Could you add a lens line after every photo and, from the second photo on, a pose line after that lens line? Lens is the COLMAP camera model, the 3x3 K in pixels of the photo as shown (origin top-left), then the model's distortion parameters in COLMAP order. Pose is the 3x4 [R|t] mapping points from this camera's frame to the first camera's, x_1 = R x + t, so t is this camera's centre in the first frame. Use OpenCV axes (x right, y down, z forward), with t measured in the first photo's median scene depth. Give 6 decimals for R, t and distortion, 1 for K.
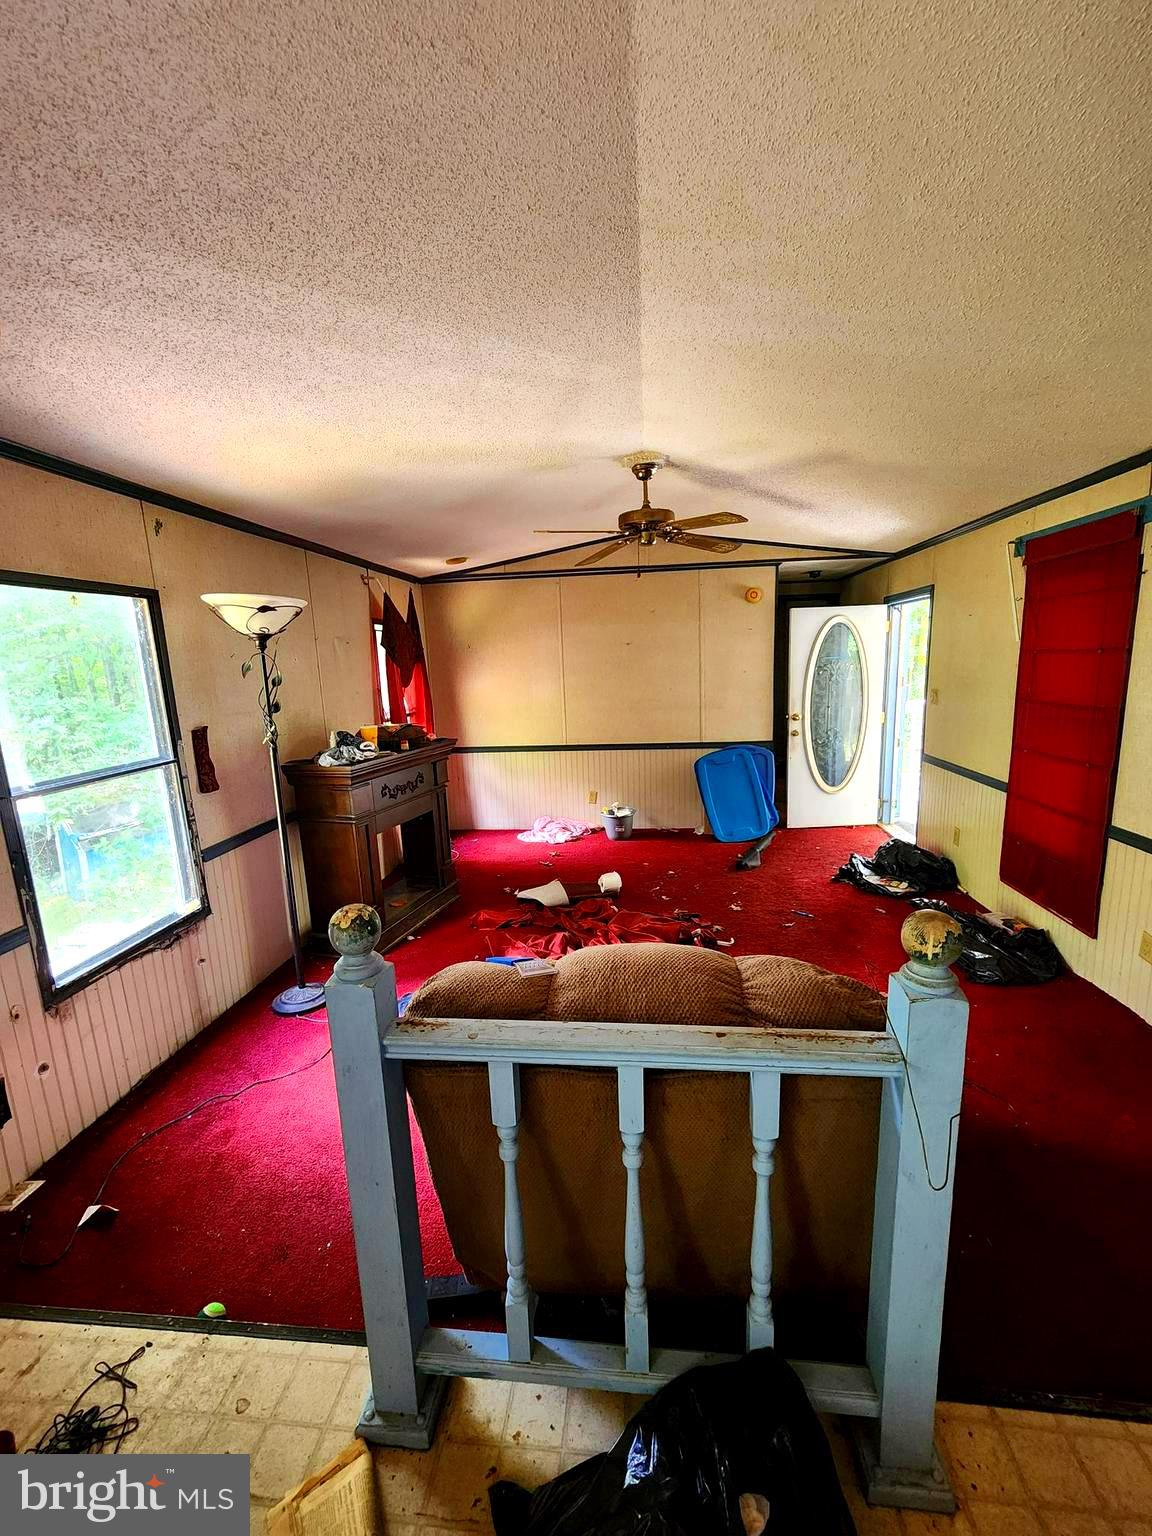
lens RADIAL K [[628.9, 0, 579.4], [0, 628.9, 771.8], [0, 0, 1]] dist [0.001553, 0.000160]
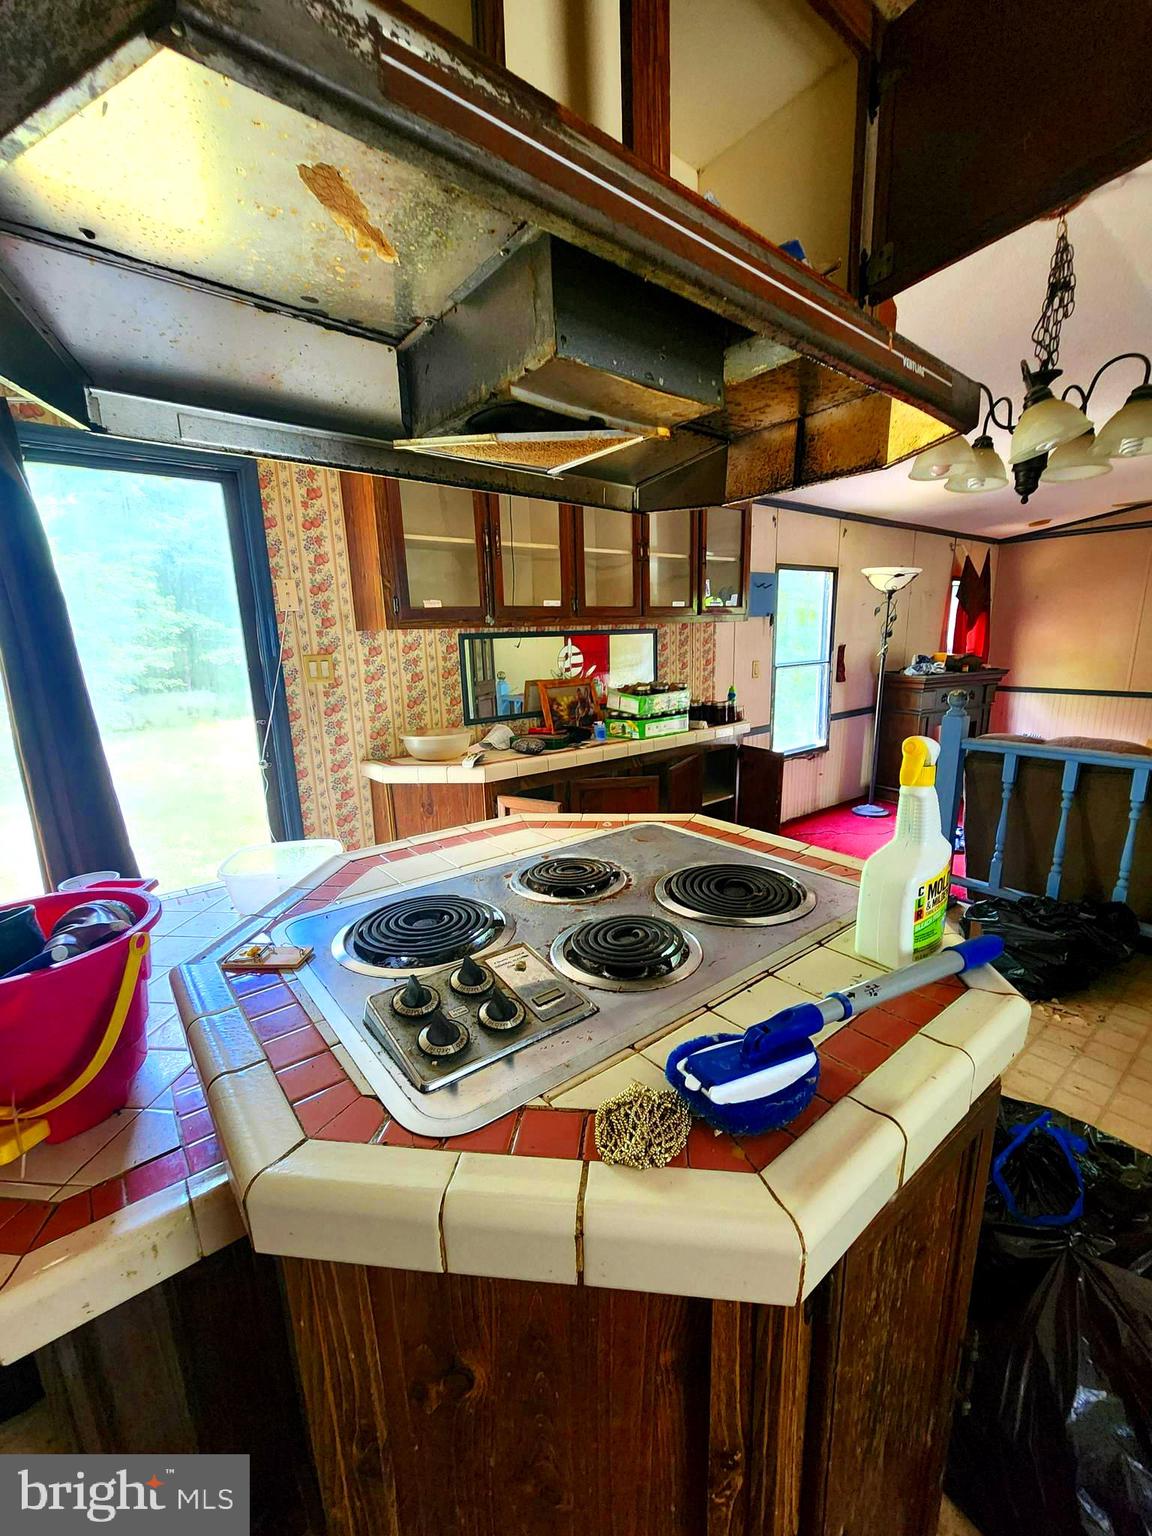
lens RADIAL K [[628.9, 0, 587.9], [0, 628.9, 772.7], [0, 0, 1]] dist [0.001553, 0.000160]
pose [[0.712786, 0.175016, -0.679195, 0.149909], [-0.128752, 0.984561, 0.118584, 0.165189], [0.689463, 0.002923, 0.724315, -0.766939]]
